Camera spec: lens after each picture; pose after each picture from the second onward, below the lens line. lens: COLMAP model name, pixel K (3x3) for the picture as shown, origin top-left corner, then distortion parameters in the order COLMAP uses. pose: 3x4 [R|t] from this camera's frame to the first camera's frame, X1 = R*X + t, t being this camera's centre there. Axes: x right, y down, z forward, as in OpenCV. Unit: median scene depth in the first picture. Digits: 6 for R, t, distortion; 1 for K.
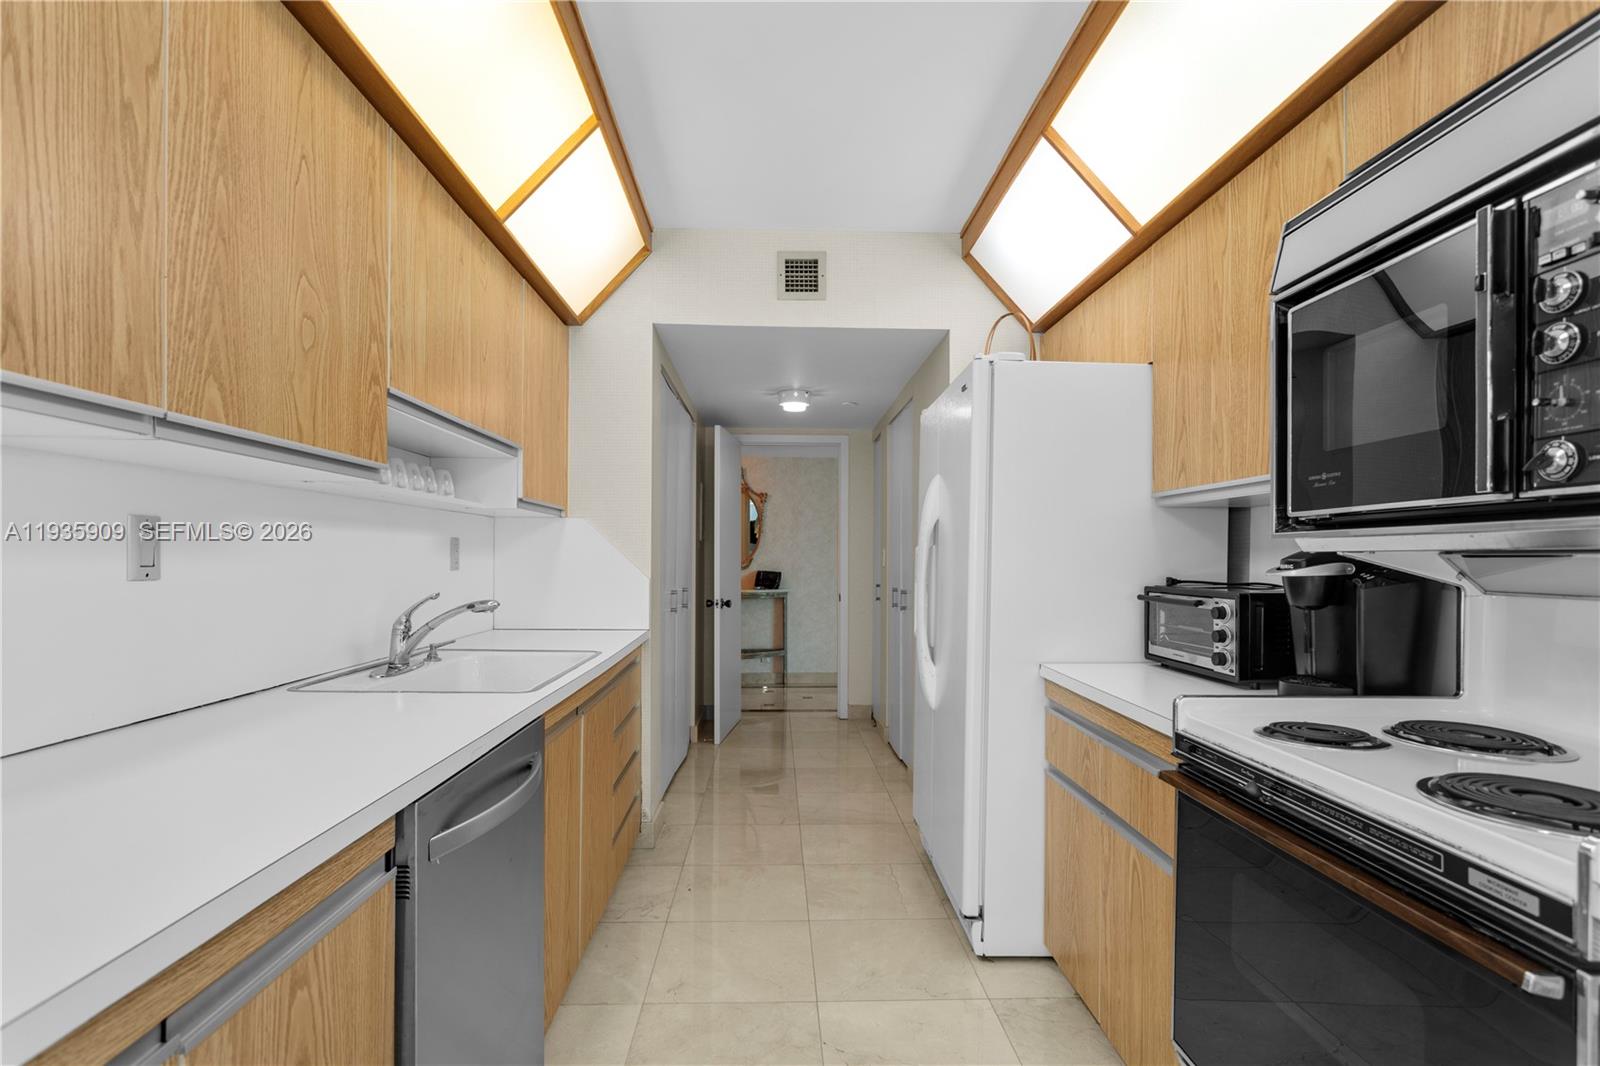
lens RADIAL K [[776.7, 0, 797.0], [0, 776.7, 555.5], [0, 0, 1]] dist [-0.011062, 0.005430]
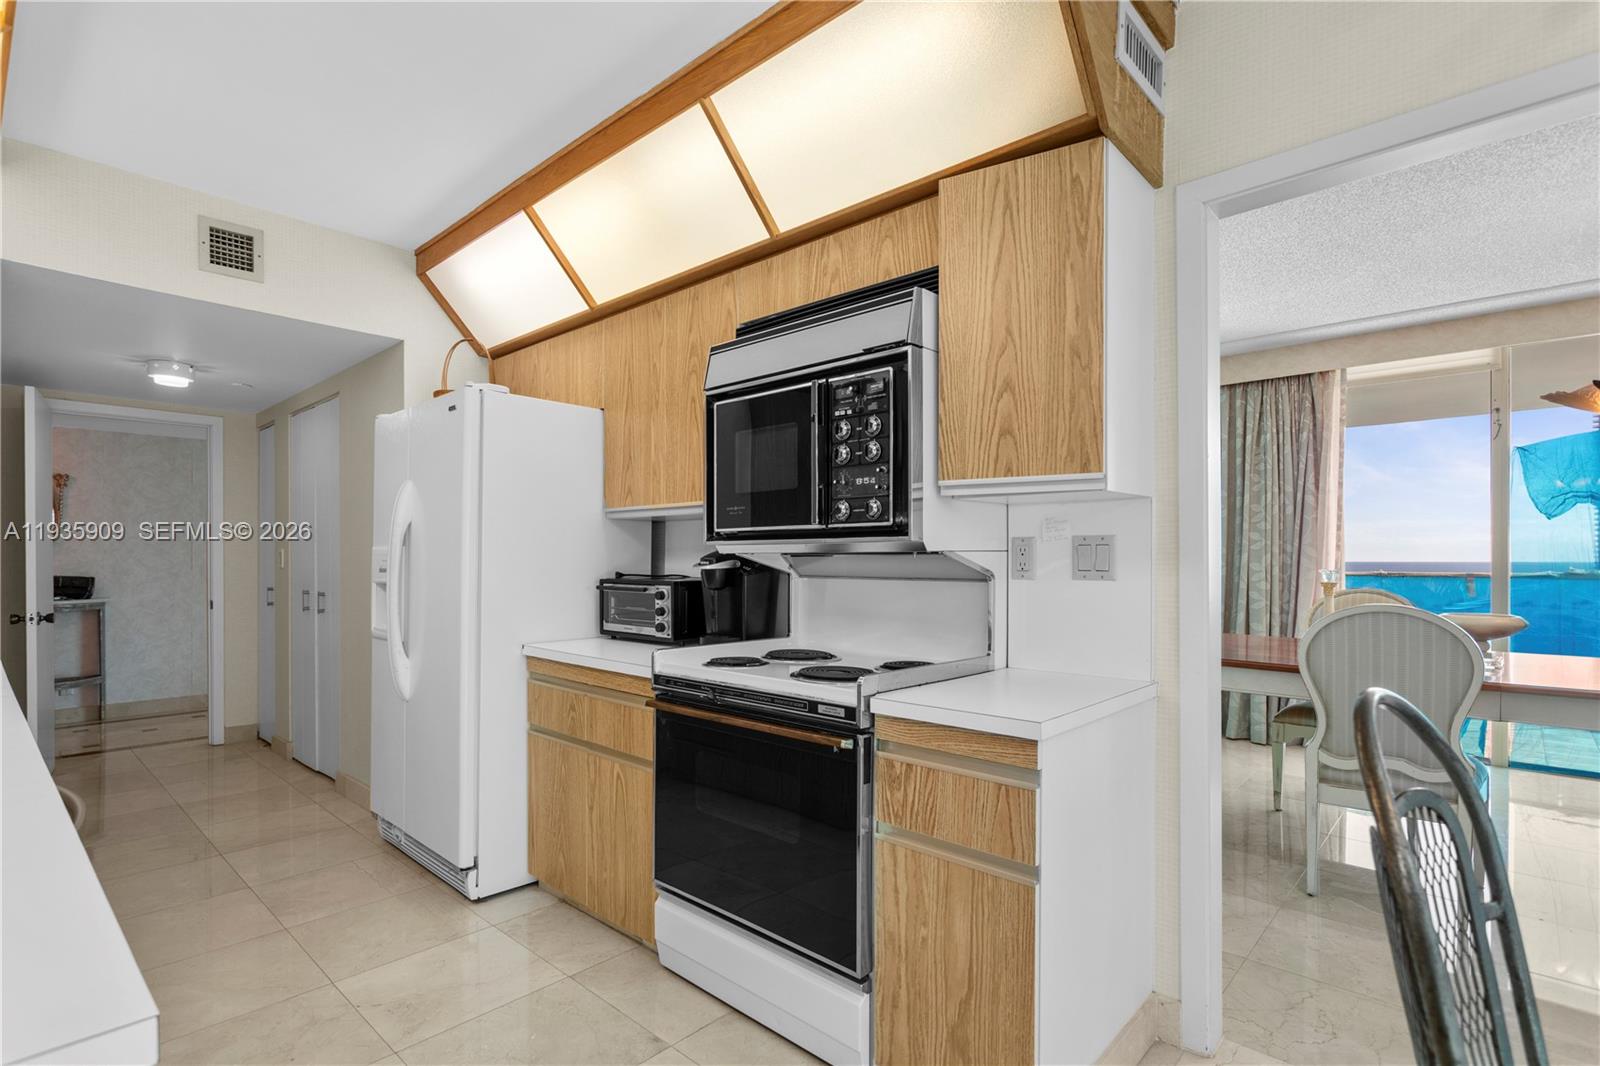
lens RADIAL K [[776.7, 0, 797.7], [0, 776.7, 548.6], [0, 0, 1]] dist [-0.011062, 0.005430]
pose [[0.706521, 0.005146, 0.707674, -0.251742], [0.001014, 0.999965, -0.008284, -0.000826], [-0.707692, 0.006571, 0.706491, -0.171717]]
